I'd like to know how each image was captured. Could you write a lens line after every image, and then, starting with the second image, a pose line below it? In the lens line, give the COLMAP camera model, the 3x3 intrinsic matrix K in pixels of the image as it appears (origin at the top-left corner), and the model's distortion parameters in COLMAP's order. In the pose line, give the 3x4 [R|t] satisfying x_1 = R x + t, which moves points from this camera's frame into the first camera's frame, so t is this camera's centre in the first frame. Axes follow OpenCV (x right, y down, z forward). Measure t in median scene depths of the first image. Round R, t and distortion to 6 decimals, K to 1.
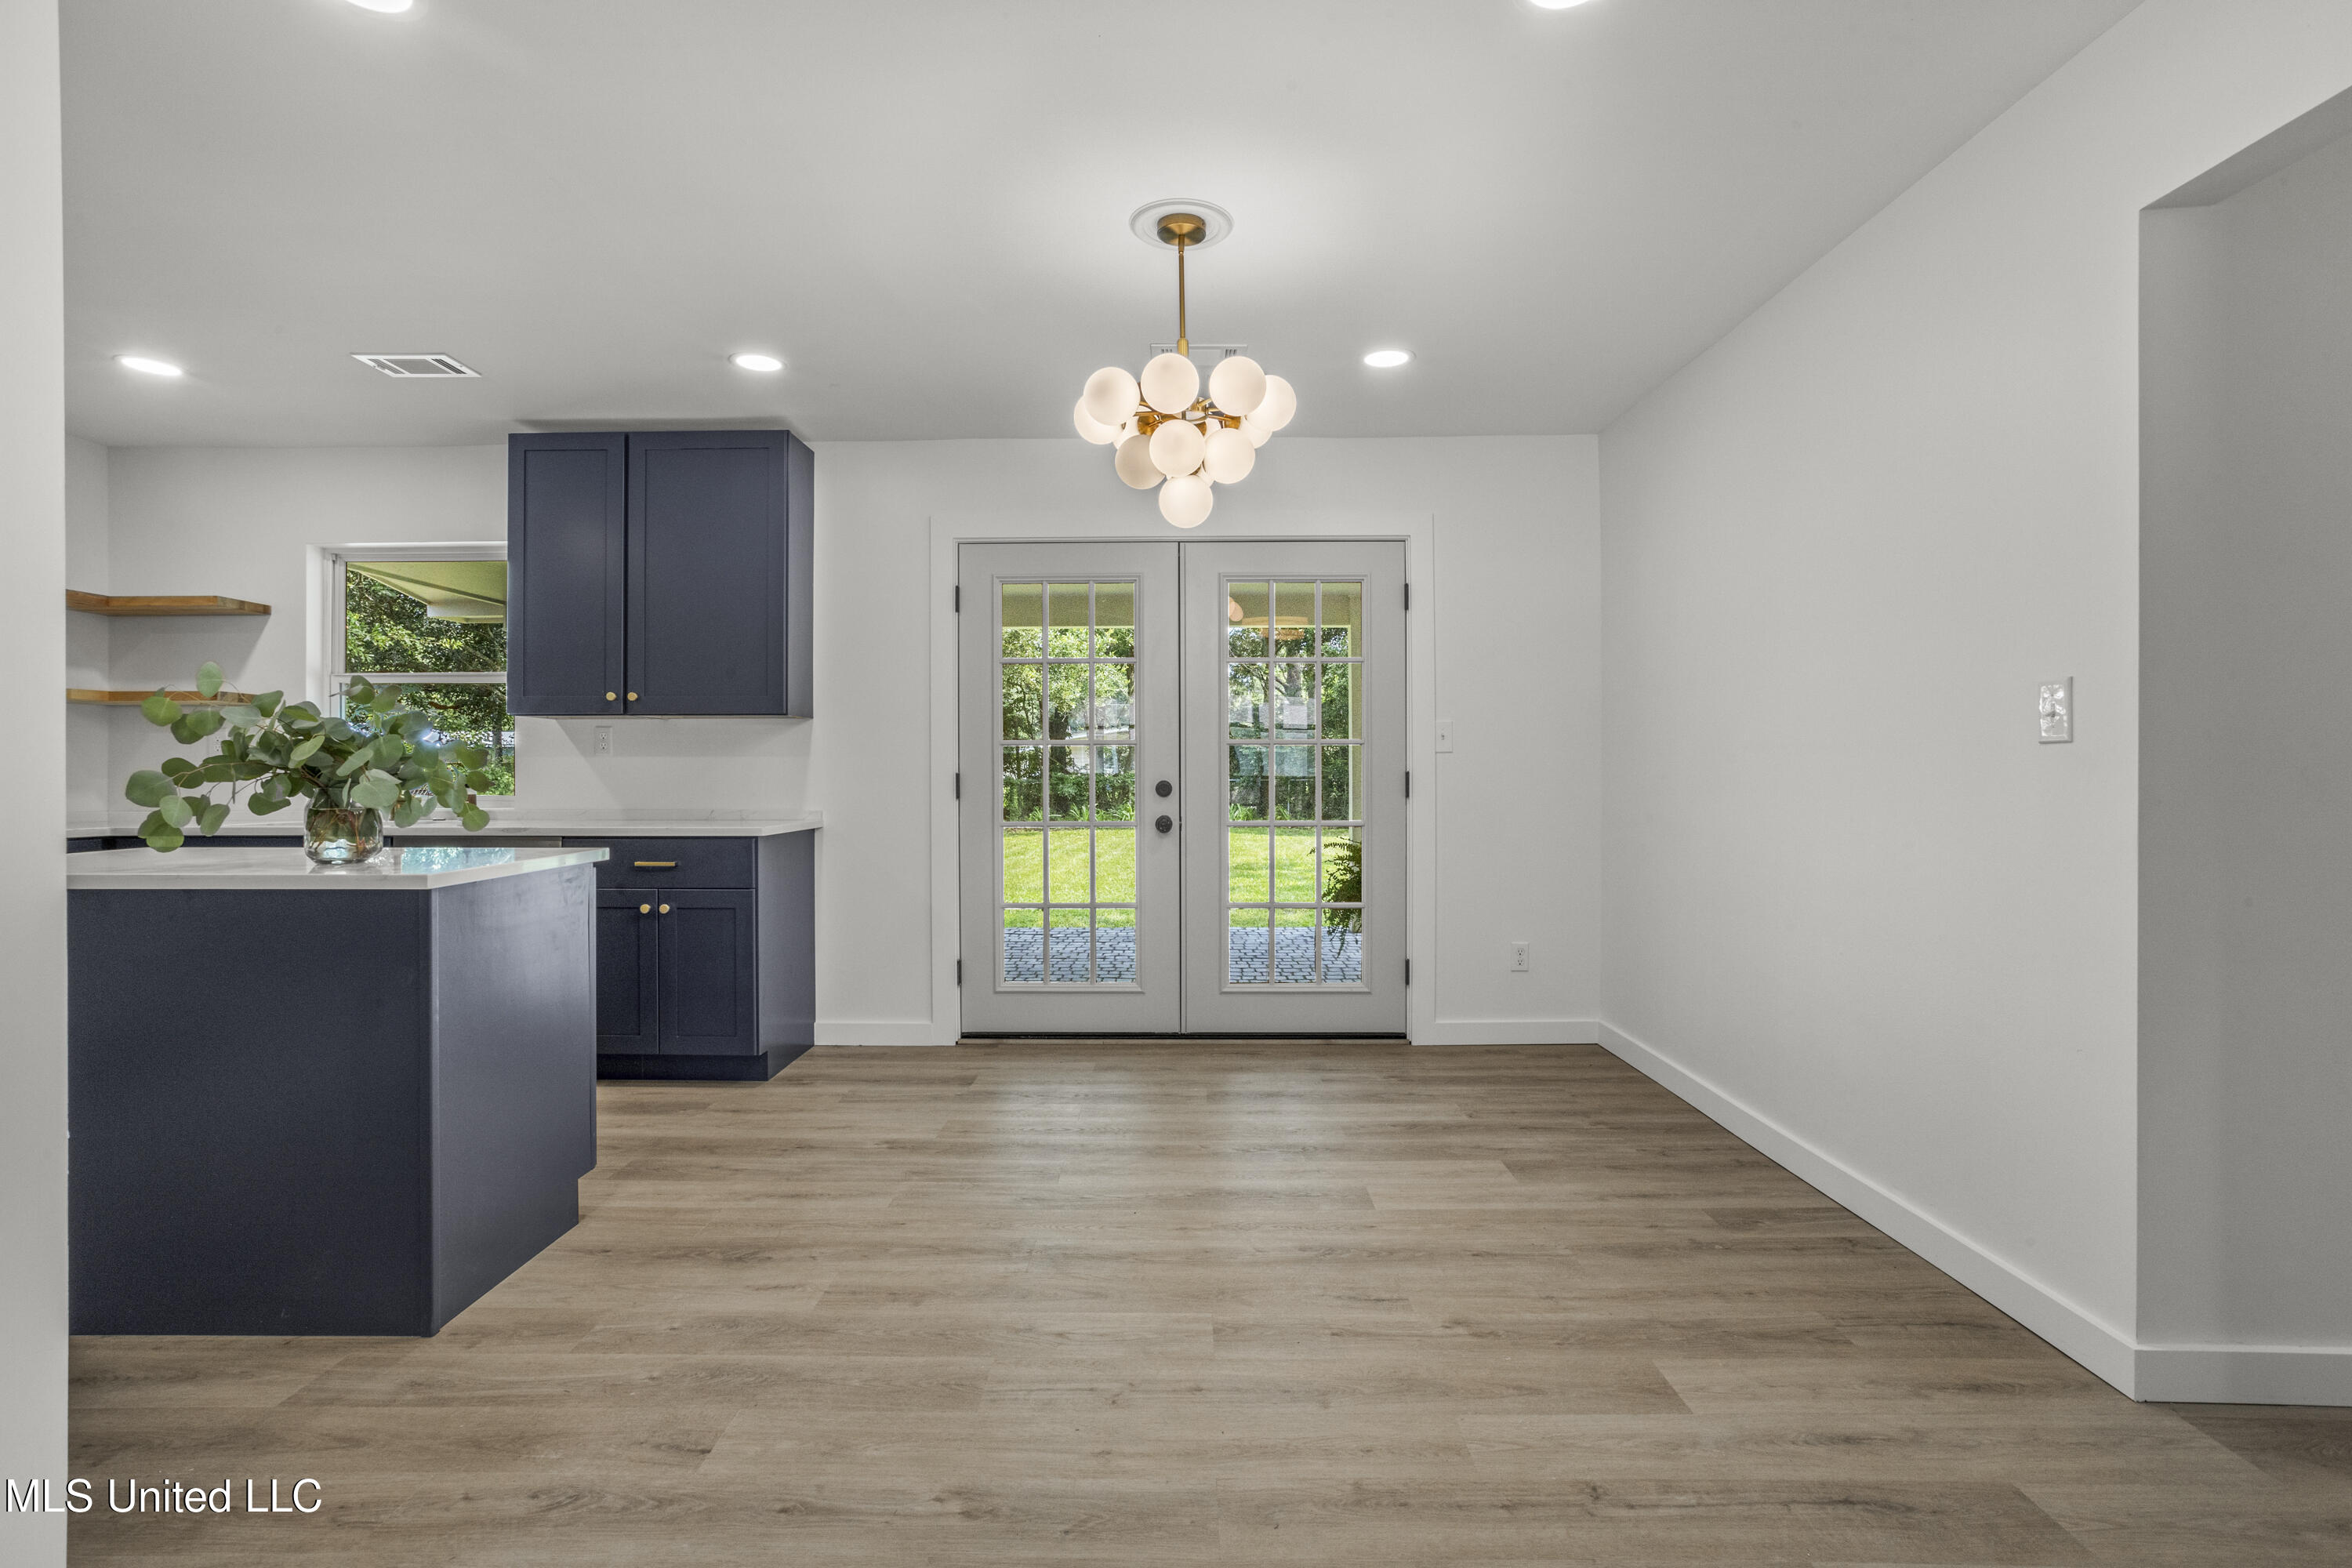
lens RADIAL K [[1136.0, 0, 1170.7], [0, 1136.0, 778.7], [0, 0, 1]] dist [-0.038661, 0.019210]
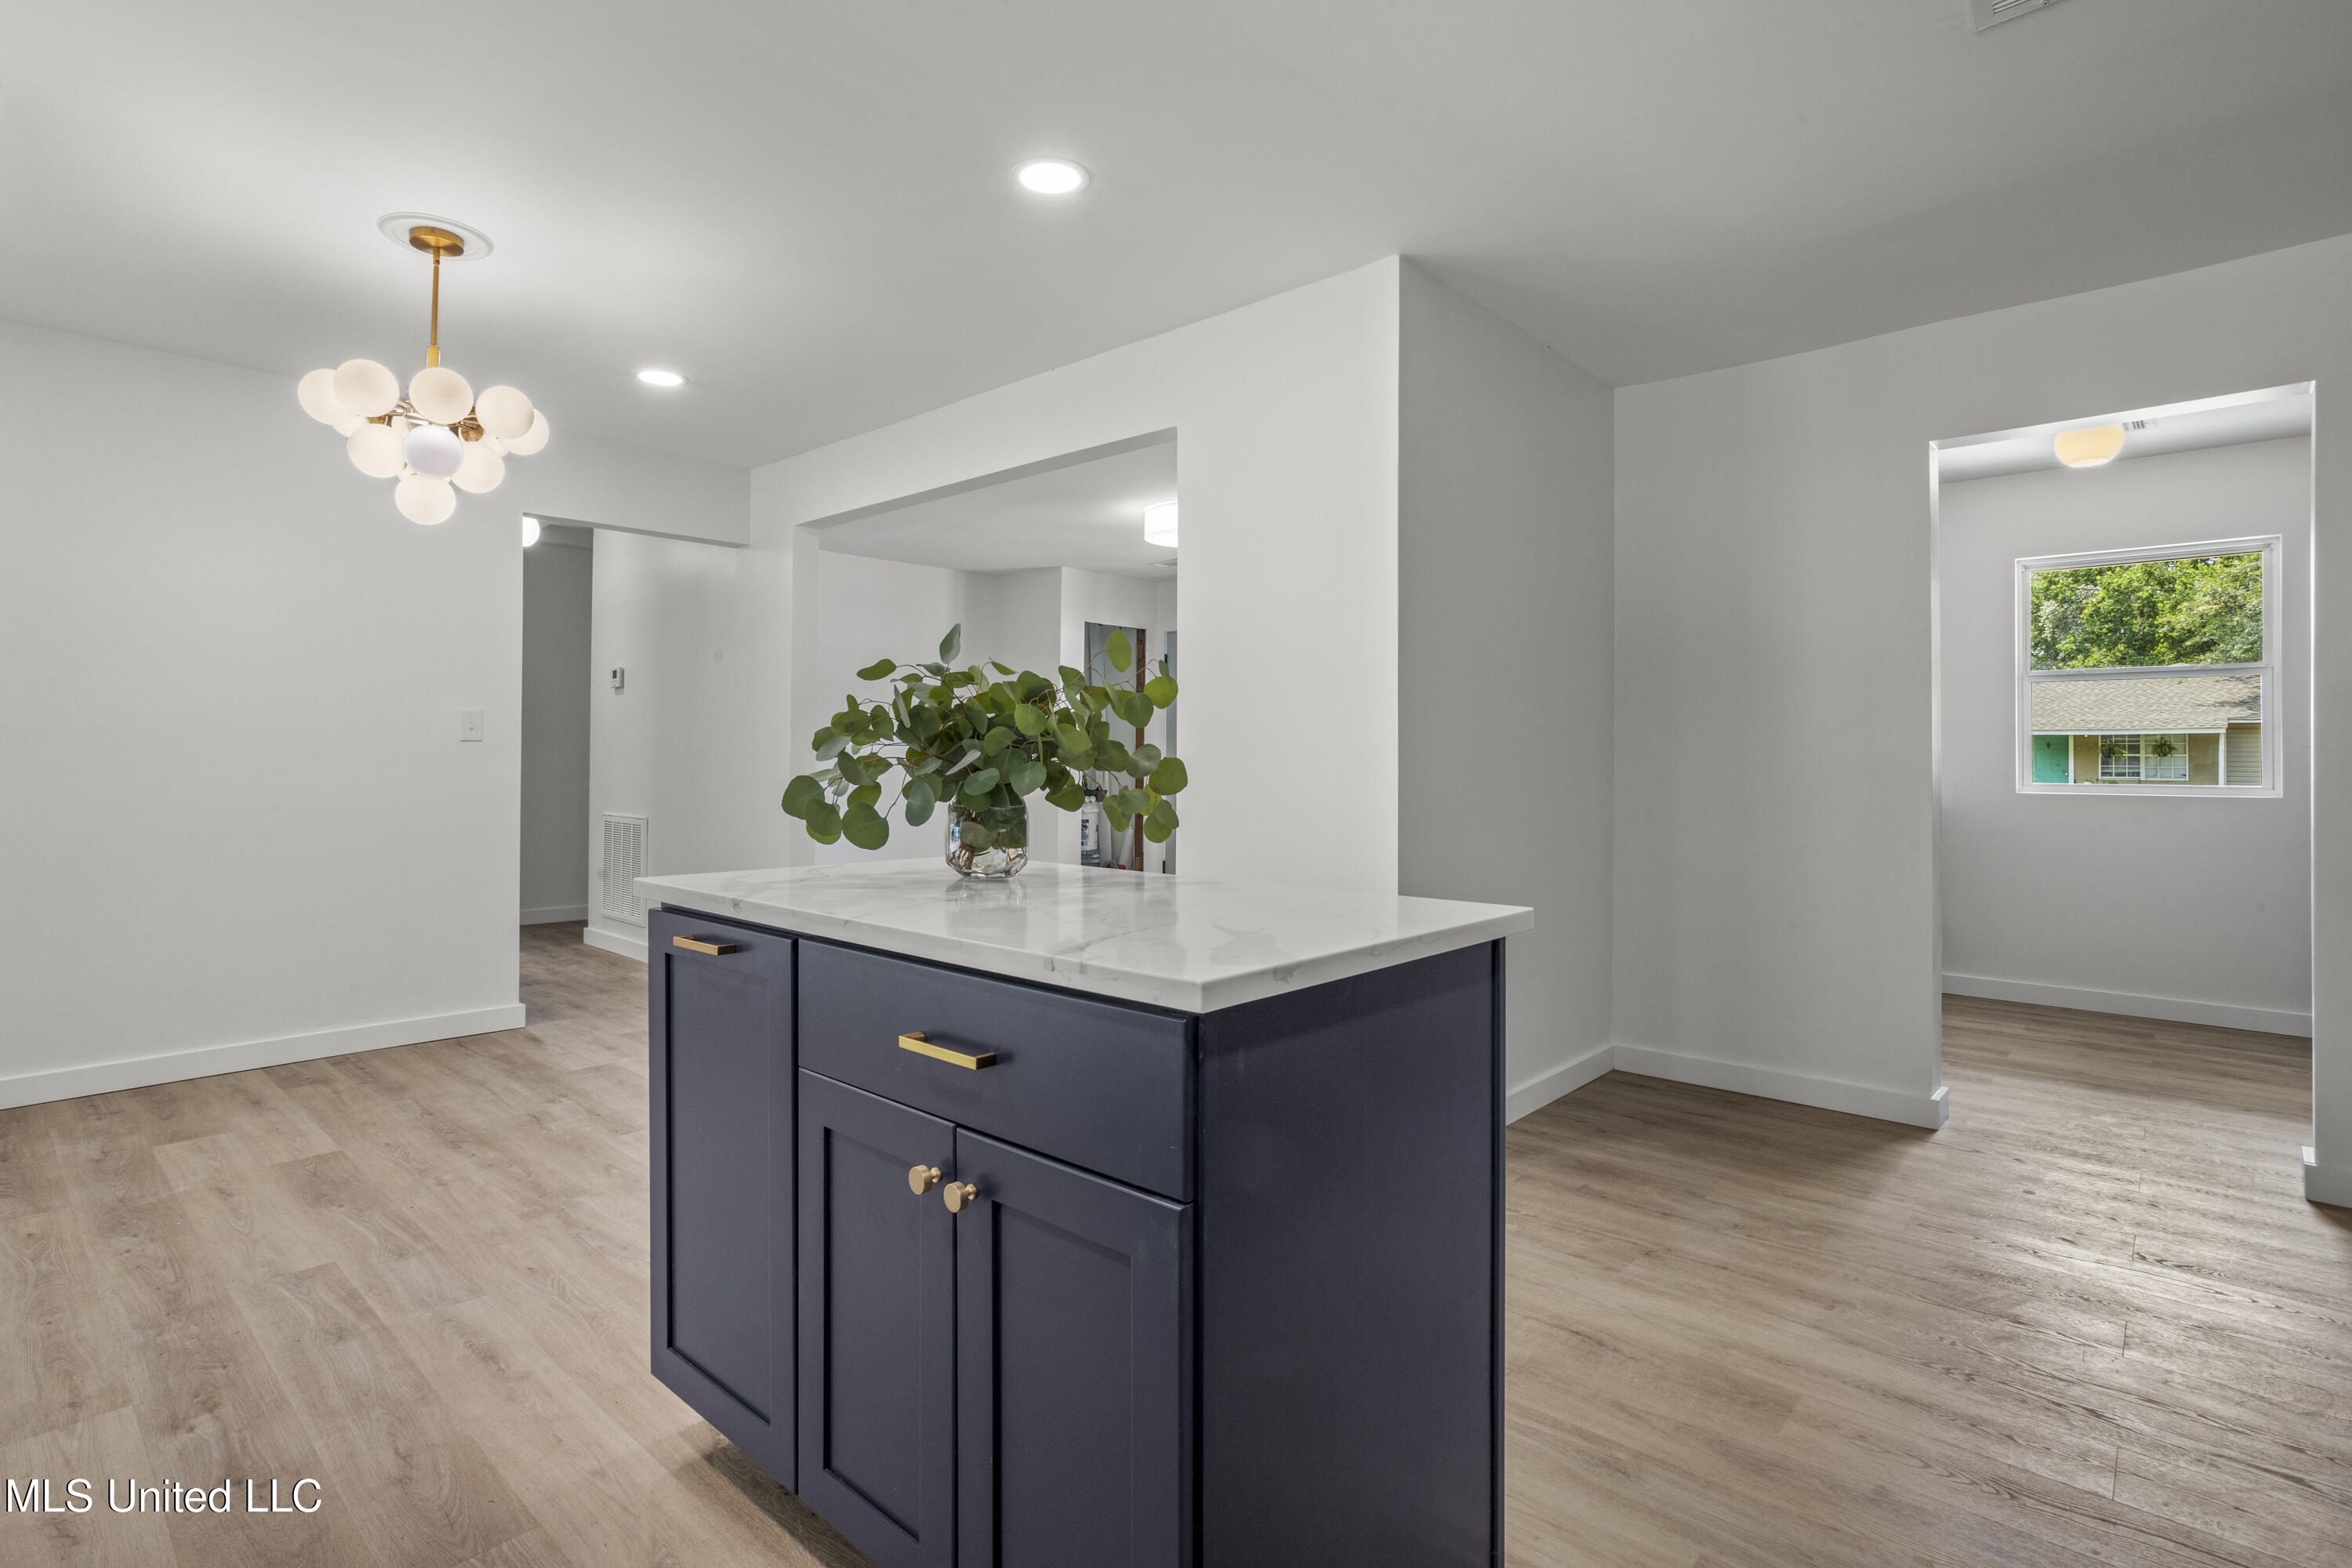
lens RADIAL K [[1136.0, 0, 1170.7], [0, 1136.0, 778.7], [0, 0, 1]] dist [-0.038661, 0.019210]
pose [[-0.755919, -0.011902, 0.654557, -1.079230], [0.004071, 0.999730, 0.022880, -0.006338], [-0.654653, 0.019960, -0.755666, 1.206363]]
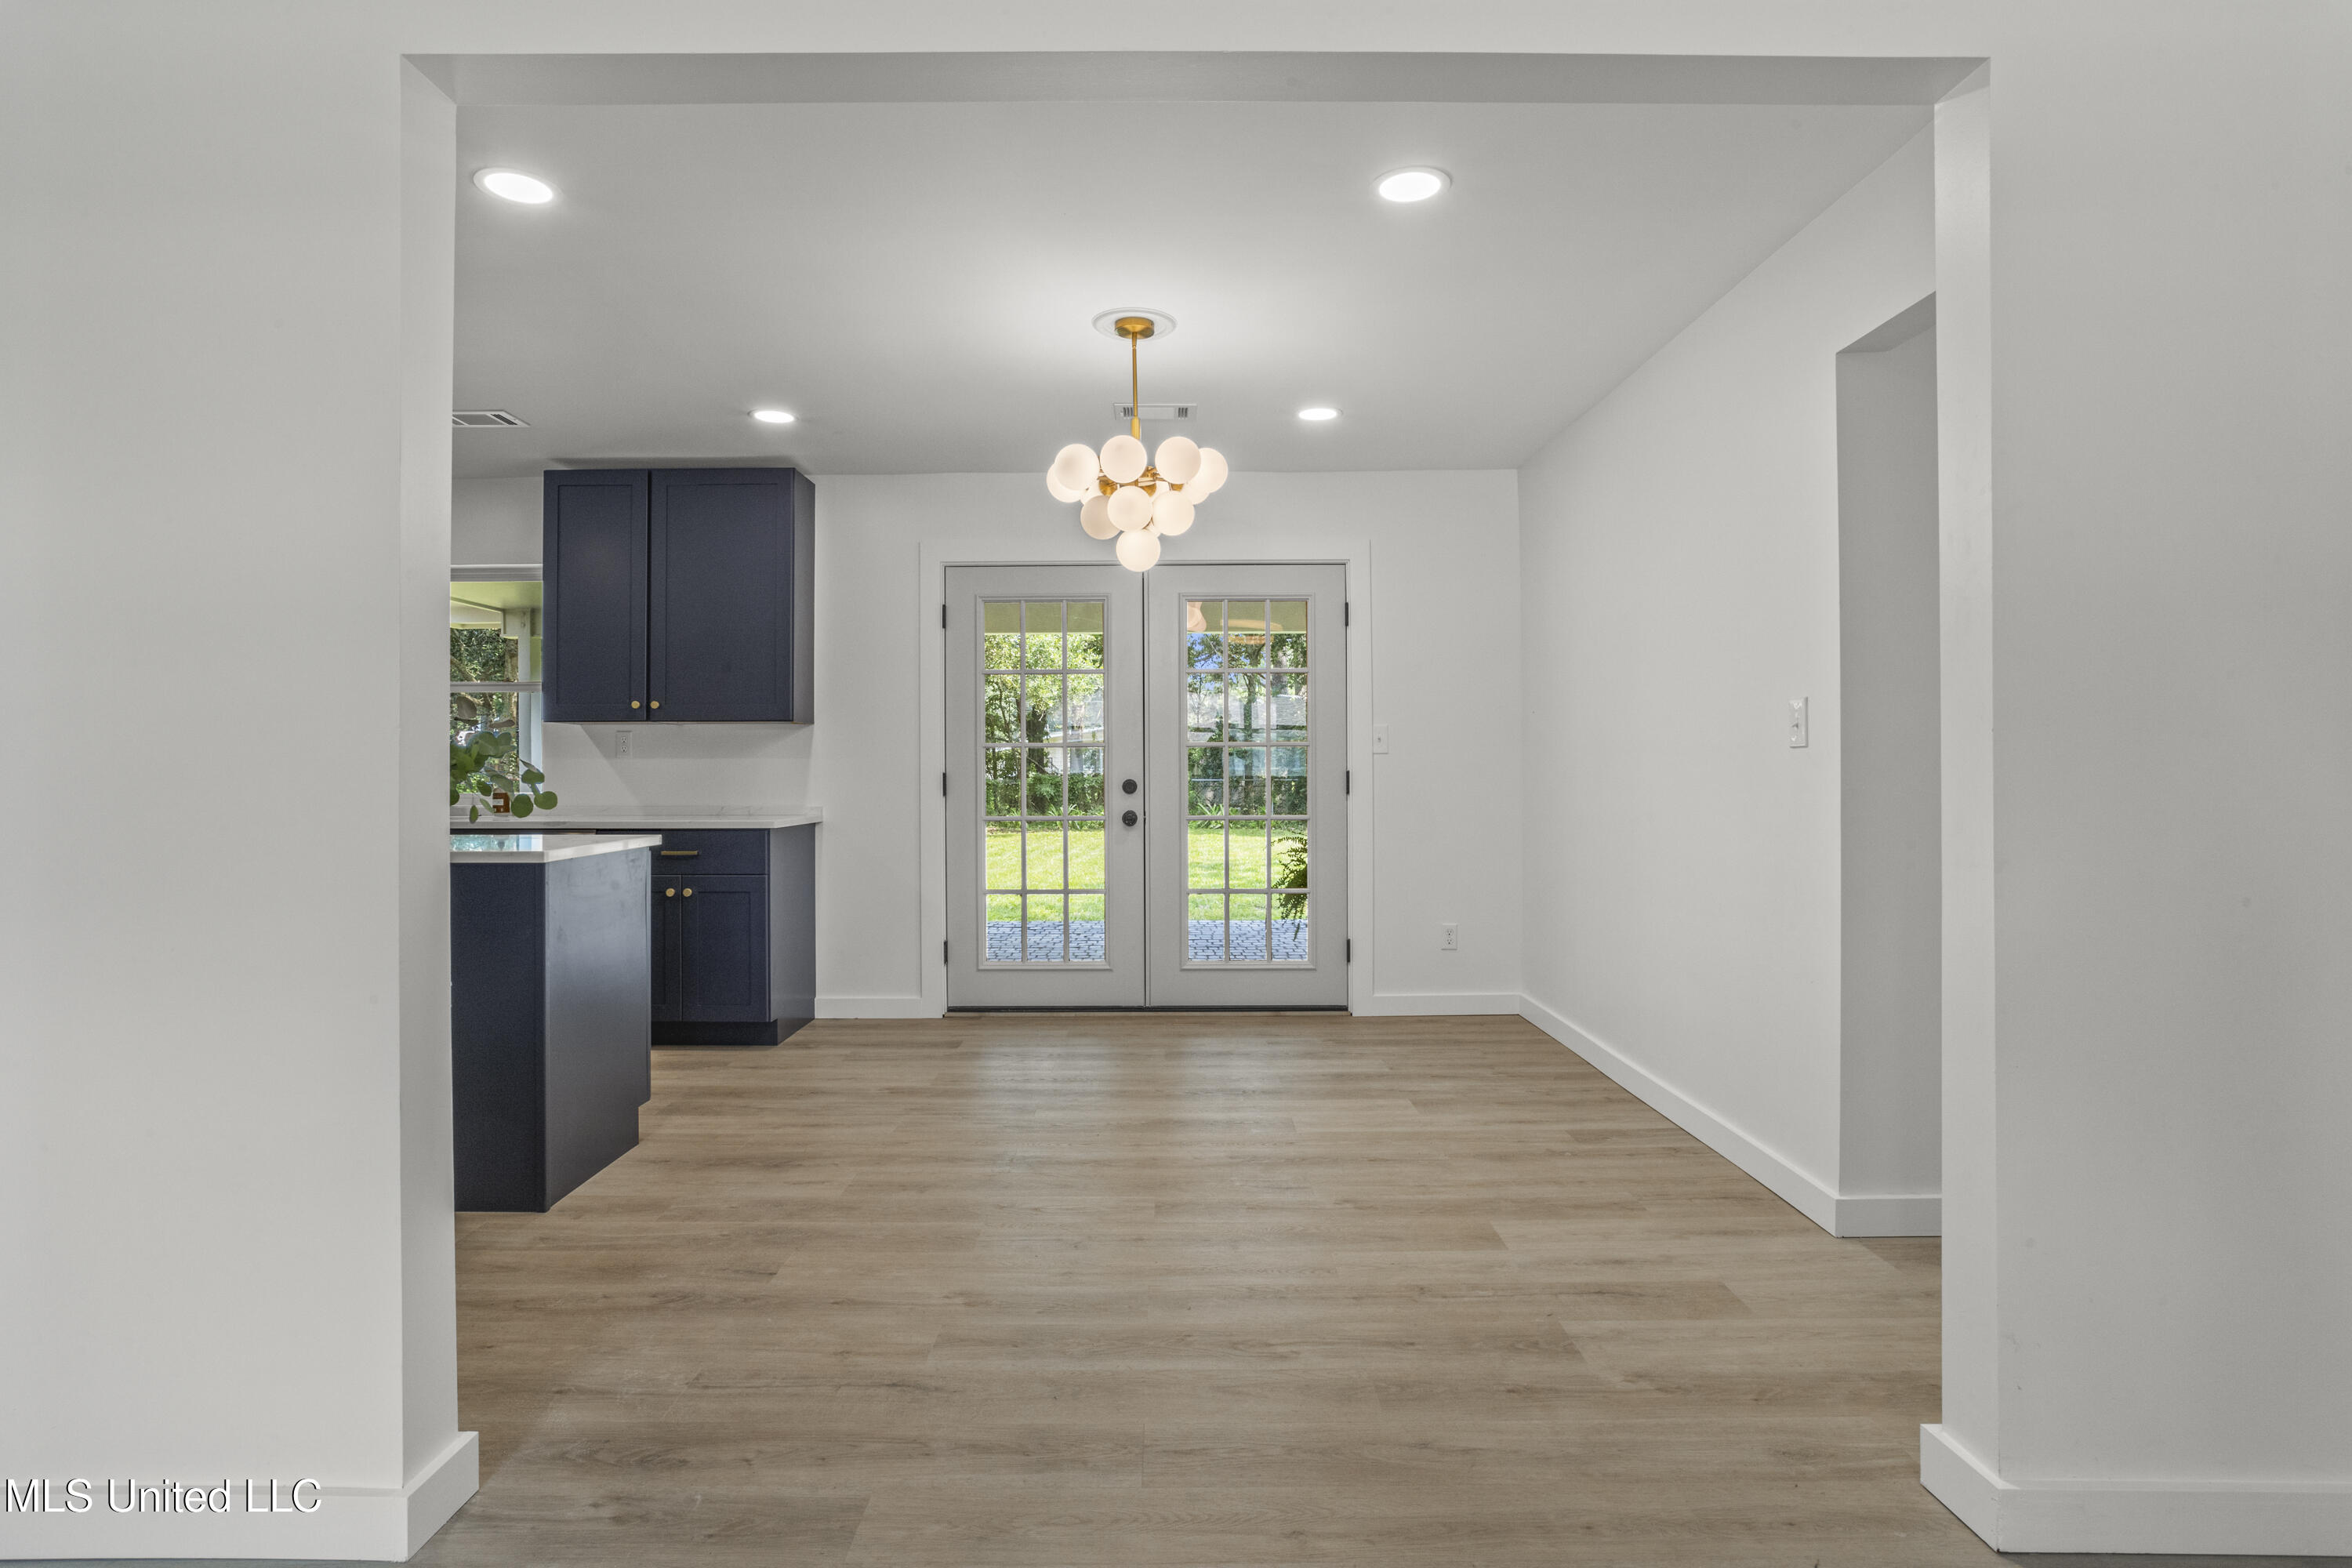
lens RADIAL K [[1219.2, 0, 1174.7], [0, 1219.2, 772.8], [0, 0, 1]] dist [-0.044580, -0.000062]
pose [[0.999897, -0.001435, 0.014261, 0.030195], [0.001513, 0.999984, -0.005445, 0.002814], [-0.014253, 0.005466, 0.999883, -0.280616]]
